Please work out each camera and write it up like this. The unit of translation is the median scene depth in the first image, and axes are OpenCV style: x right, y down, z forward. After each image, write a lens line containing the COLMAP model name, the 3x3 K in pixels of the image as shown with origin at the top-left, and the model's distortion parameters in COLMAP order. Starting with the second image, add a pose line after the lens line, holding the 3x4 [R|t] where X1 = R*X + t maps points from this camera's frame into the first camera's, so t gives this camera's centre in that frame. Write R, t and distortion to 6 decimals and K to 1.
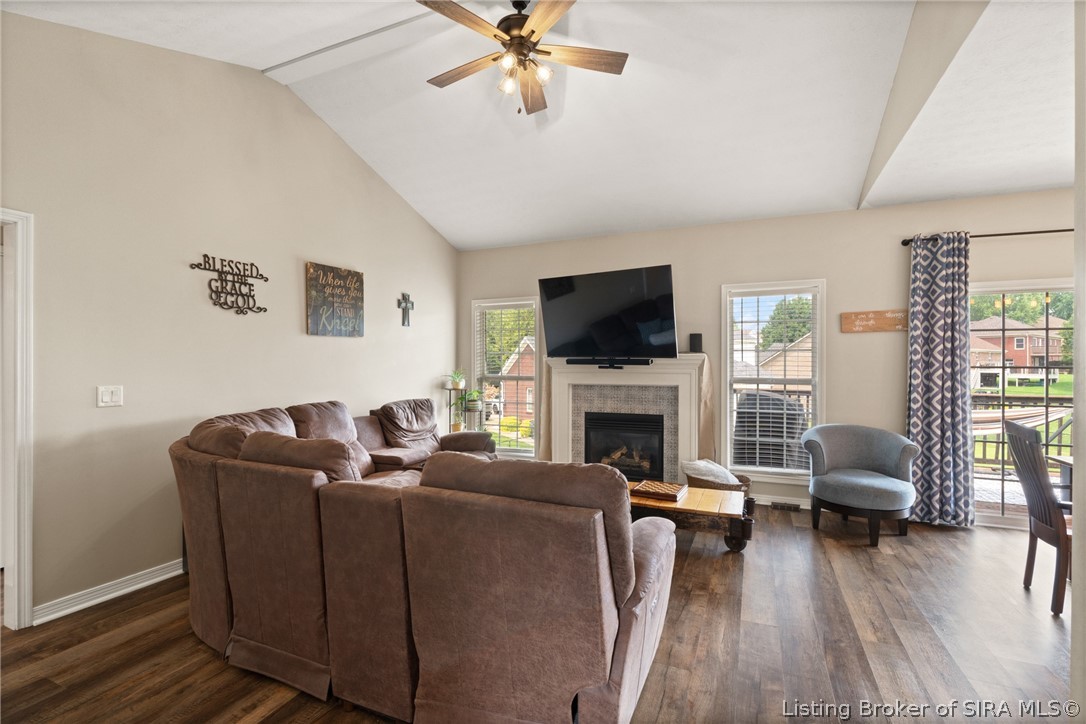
lens RADIAL K [[492.3, 0, 543.0], [0, 492.3, 362.0], [0, 0, 1]] dist [0.000381, -0.000408]
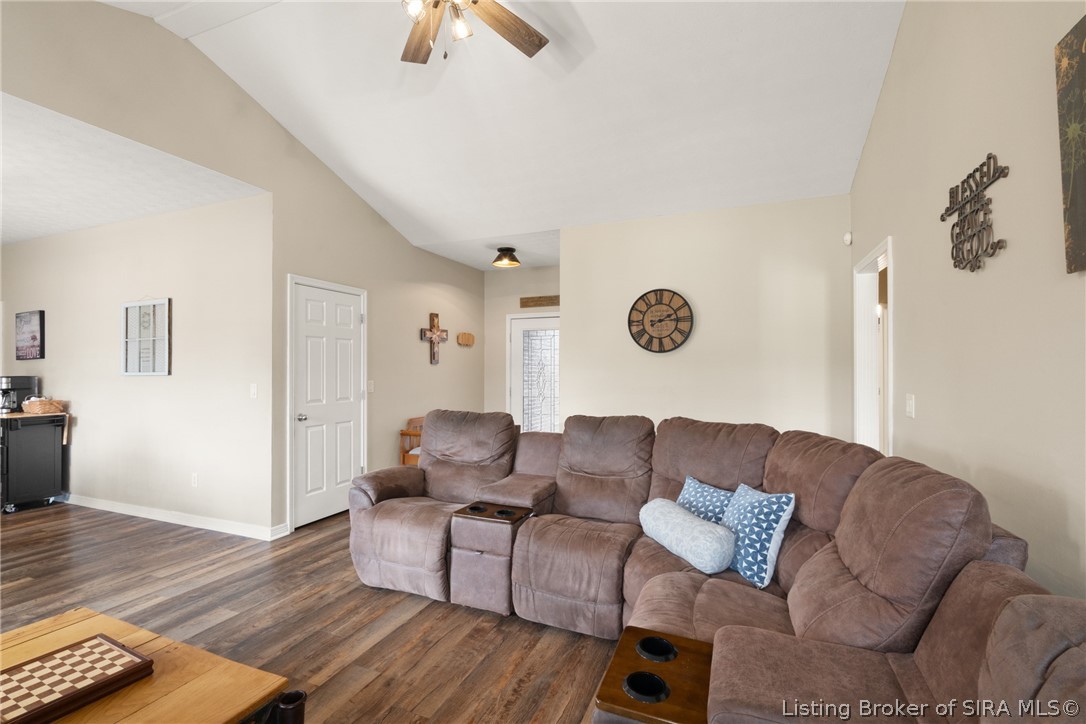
lens RADIAL K [[485.1, 0, 543.6], [0, 485.1, 364.0], [0, 0, 1]] dist [0.000803, -0.000448]
pose [[-0.999816, -0.000793, -0.019144, -0.131336], [-0.000513, 0.999893, -0.014595, 0.006624], [0.019154, -0.014582, -0.999710, 1.242830]]
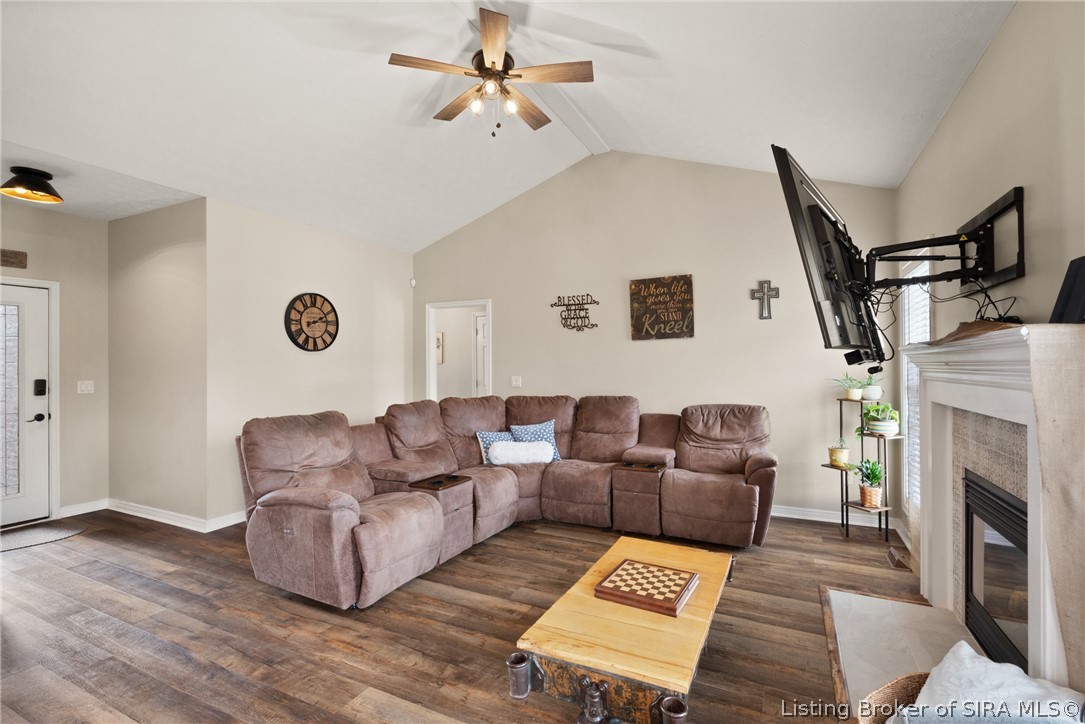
lens RADIAL K [[491.8, 0, 542.5], [0, 491.8, 362.0], [0, 0, 1]] dist [0.000381, -0.000408]
pose [[-0.054665, -0.005524, -0.998489, 0.719243], [0.008874, 0.999943, -0.006018, 0.003717], [0.998465, -0.009190, -0.054612, 0.806812]]
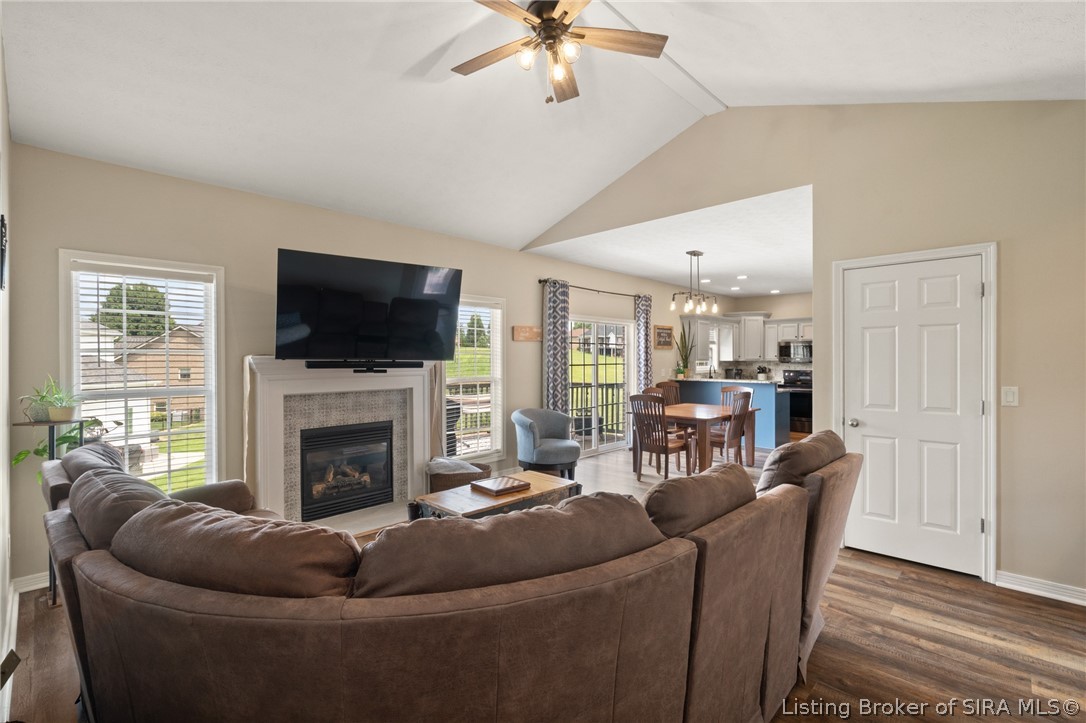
lens RADIAL K [[492.3, 0, 543.0], [0, 492.3, 361.5], [0, 0, 1]] dist [0.000381, -0.000408]
pose [[0.354016, -0.006720, 0.935215, -0.641754], [0.001899, 0.999977, 0.006467, -0.012722], [-0.935238, -0.000513, 0.354020, 0.475506]]
